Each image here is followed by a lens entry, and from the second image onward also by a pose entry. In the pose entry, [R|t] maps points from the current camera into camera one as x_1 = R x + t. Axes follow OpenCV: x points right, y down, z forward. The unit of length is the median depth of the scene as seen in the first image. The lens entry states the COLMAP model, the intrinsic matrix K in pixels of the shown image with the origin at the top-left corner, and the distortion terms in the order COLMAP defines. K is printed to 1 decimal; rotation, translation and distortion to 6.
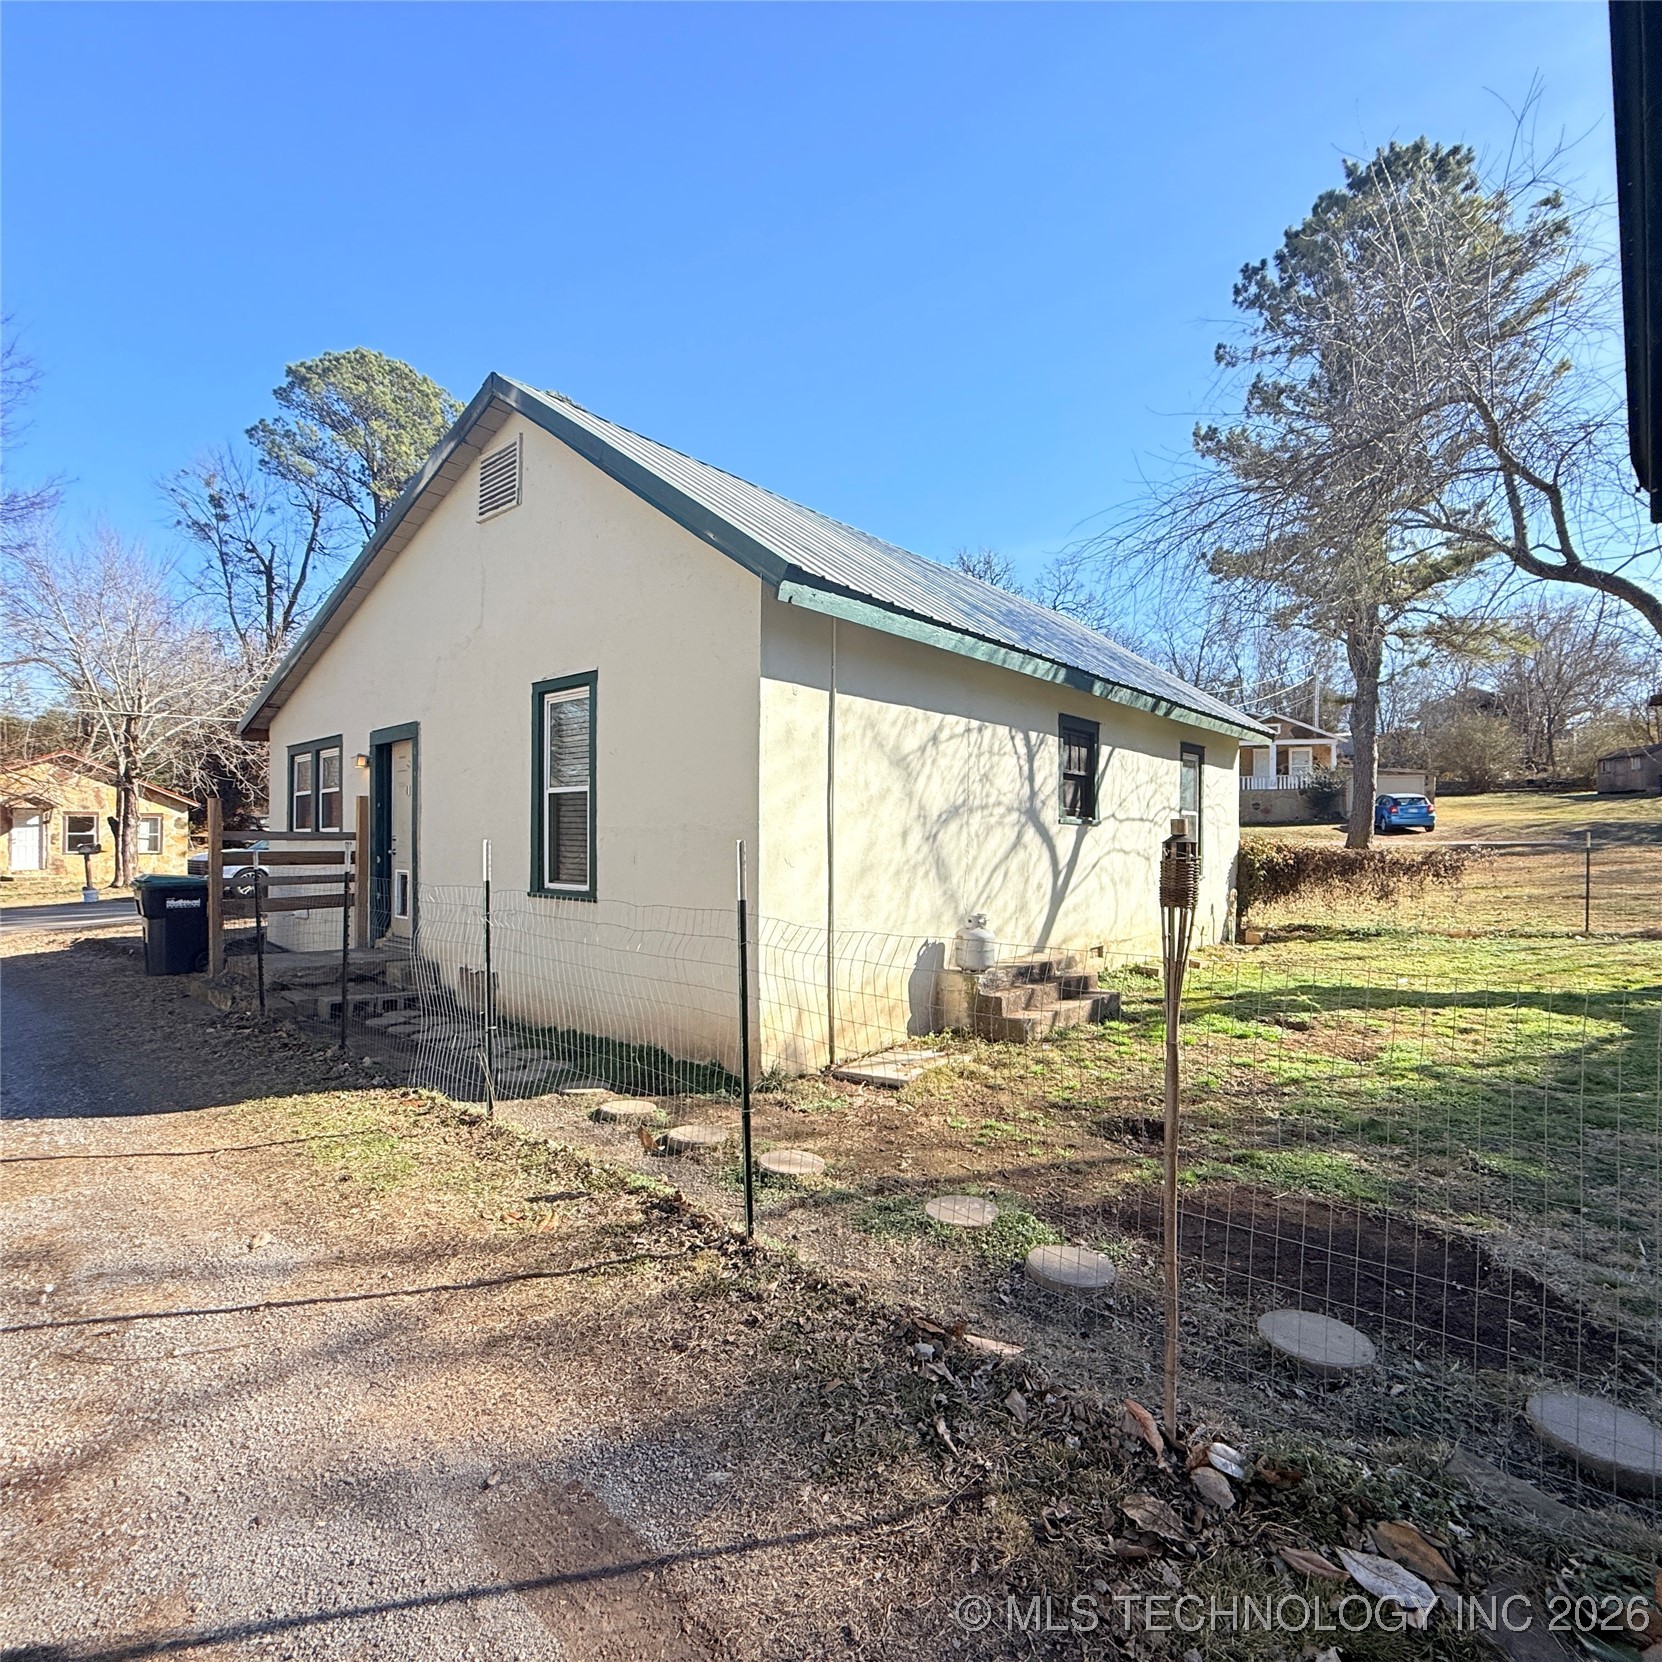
lens RADIAL K [[879.8, 0, 831.1], [0, 879.8, 839.2], [0, 0, 1]] dist [-0.002403, 0.004019]
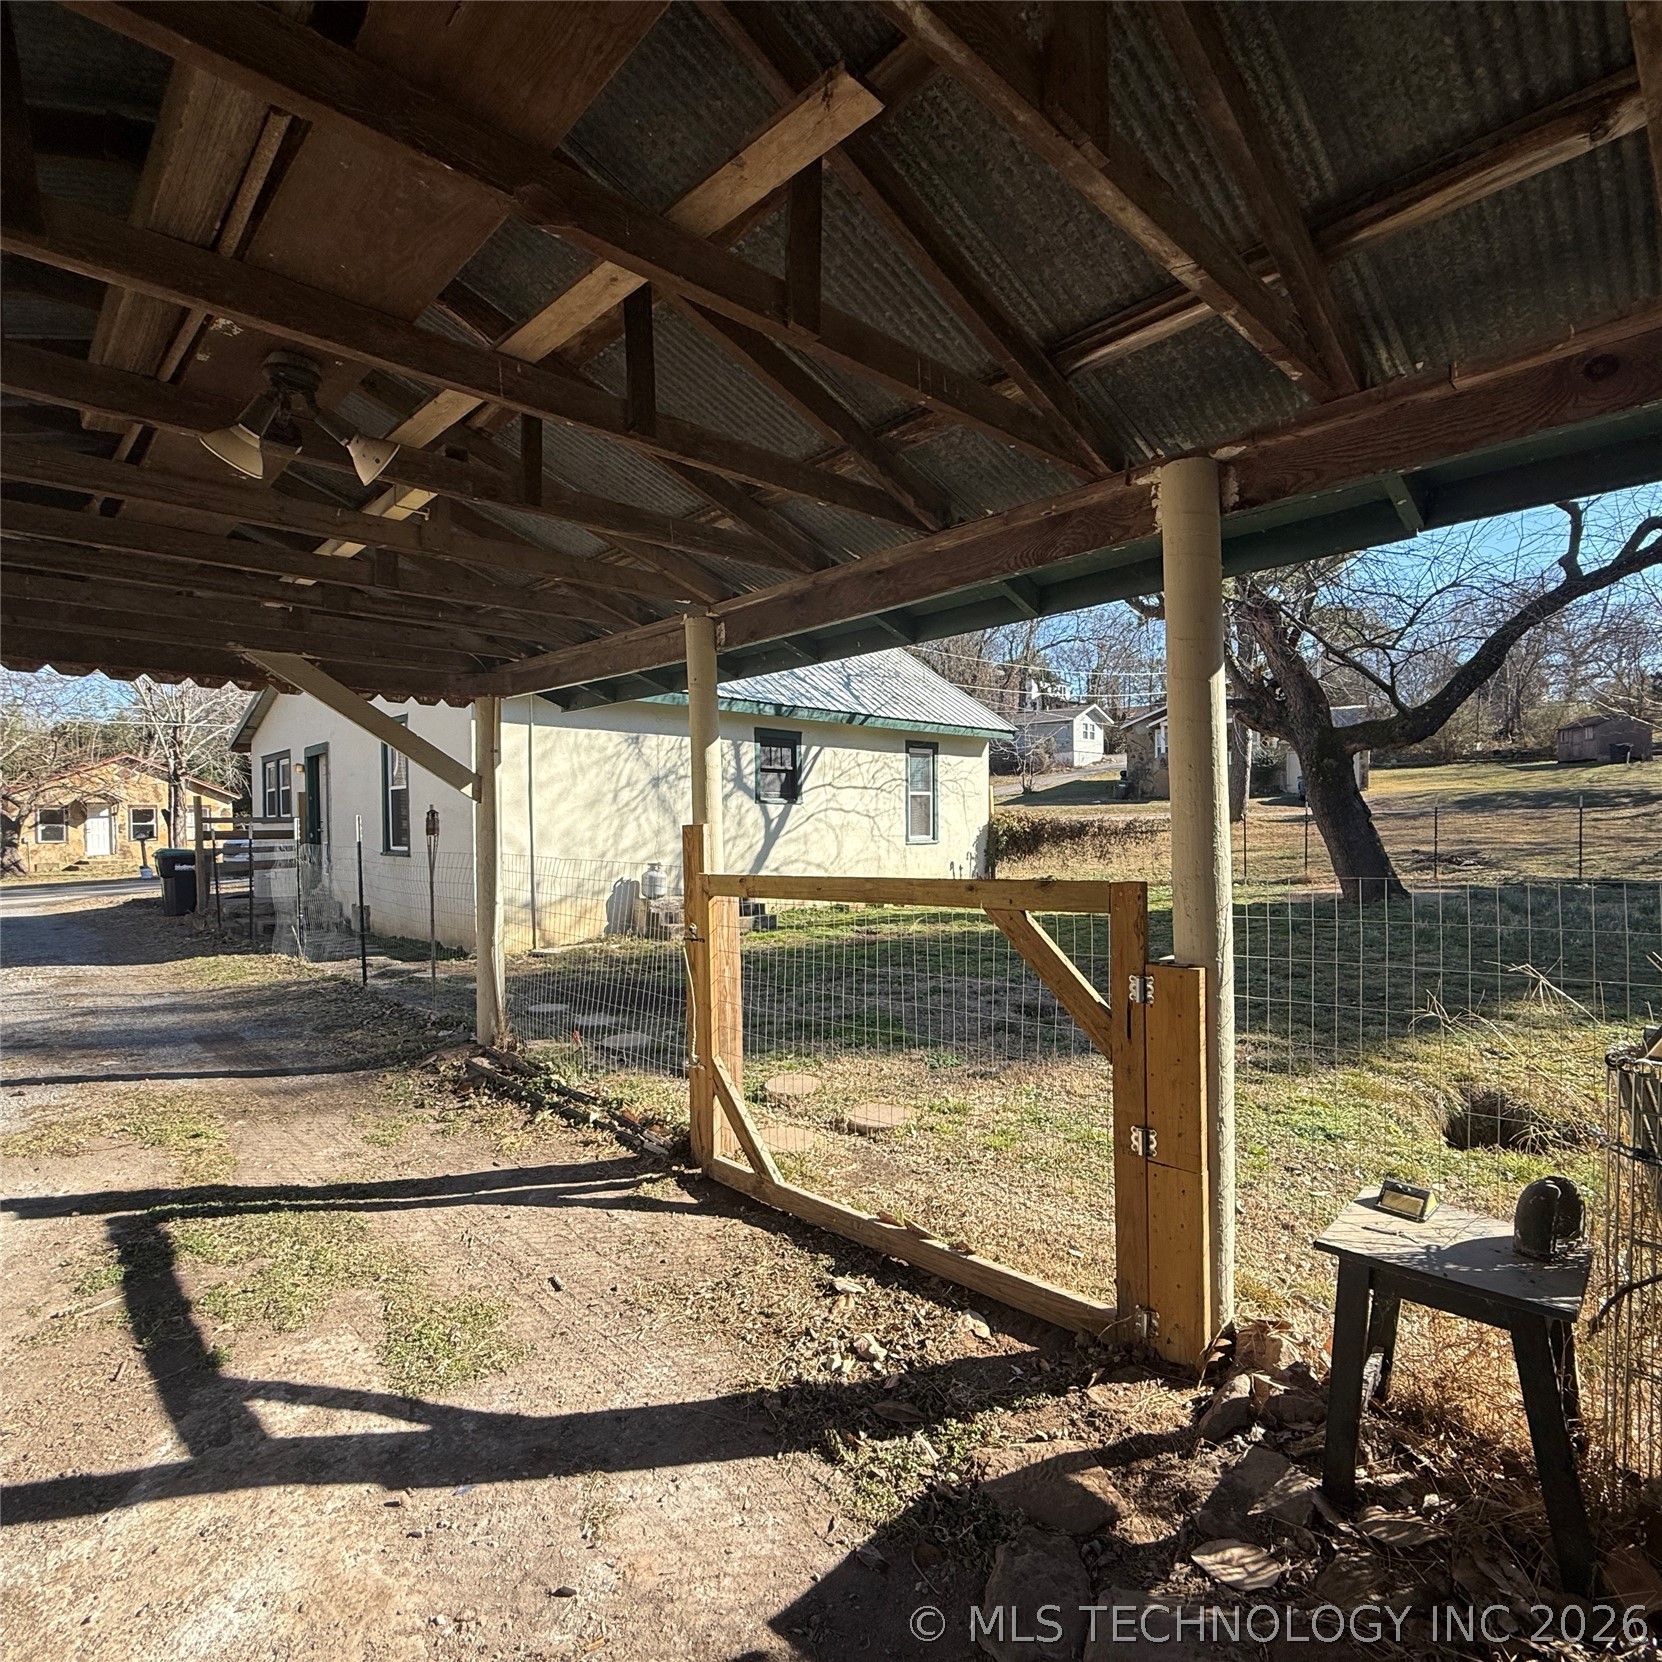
lens RADIAL K [[879.8, 0, 820.1], [0, 879.8, 829.6], [0, 0, 1]] dist [-0.002403, 0.004019]
pose [[0.998104, -0.014619, -0.059797, 0.293654], [0.015279, 0.999827, 0.010595, 0.007832], [0.059631, -0.011488, 0.998154, -0.289258]]
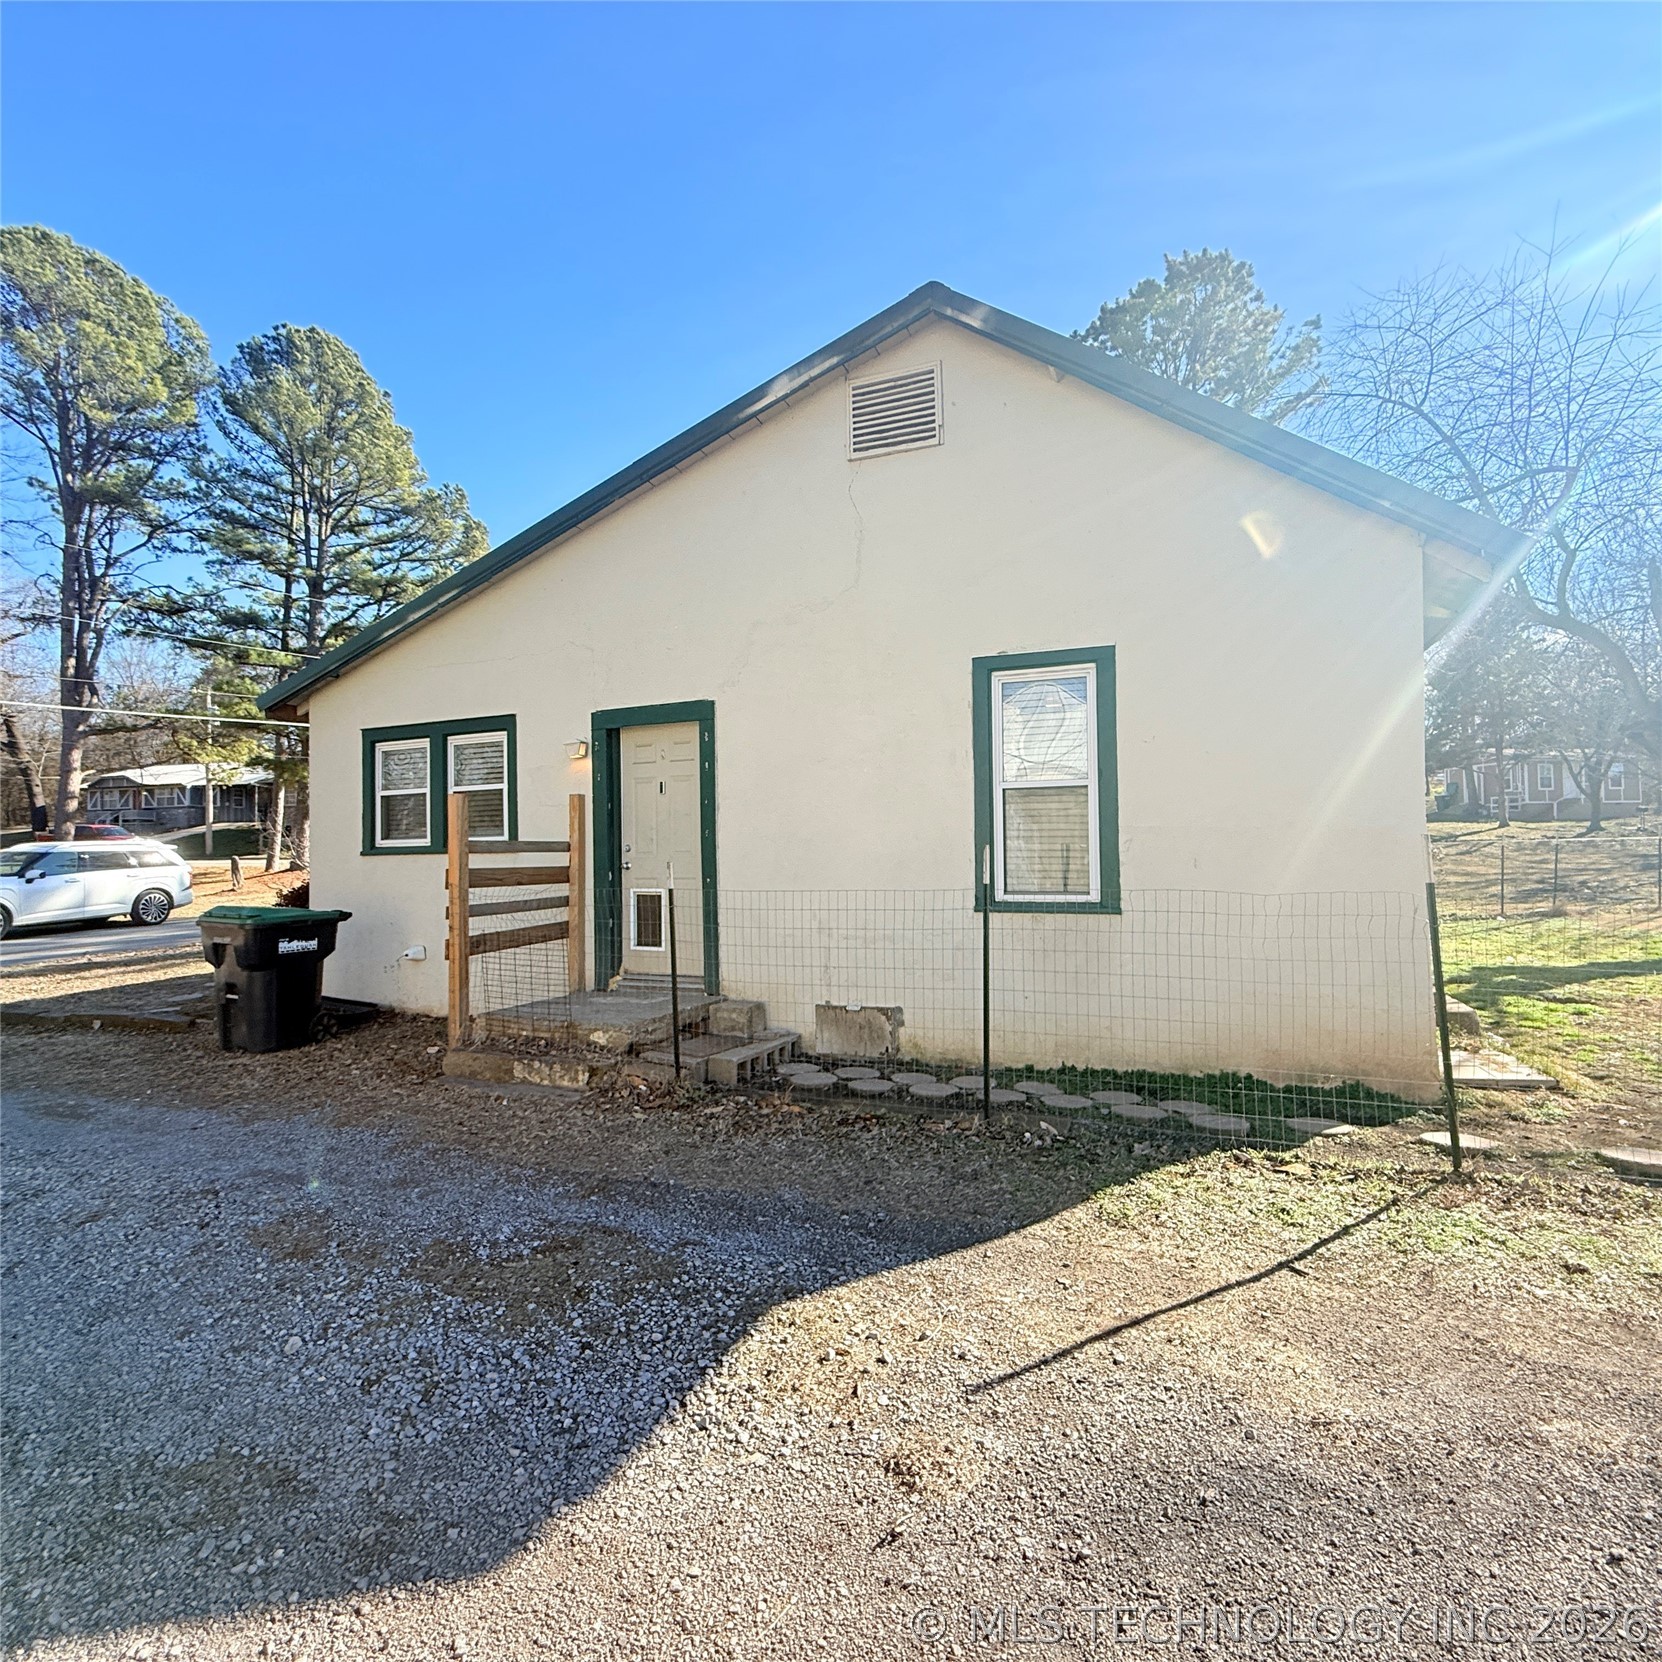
lens RADIAL K [[879.8, 0, 829.0], [0, 879.8, 841.0], [0, 0, 1]] dist [-0.002403, 0.004019]
pose [[0.941839, -0.010869, 0.335889, -0.411835], [0.015658, 0.999811, -0.011552, 0.002830], [-0.335700, 0.016139, 0.941831, 0.140178]]
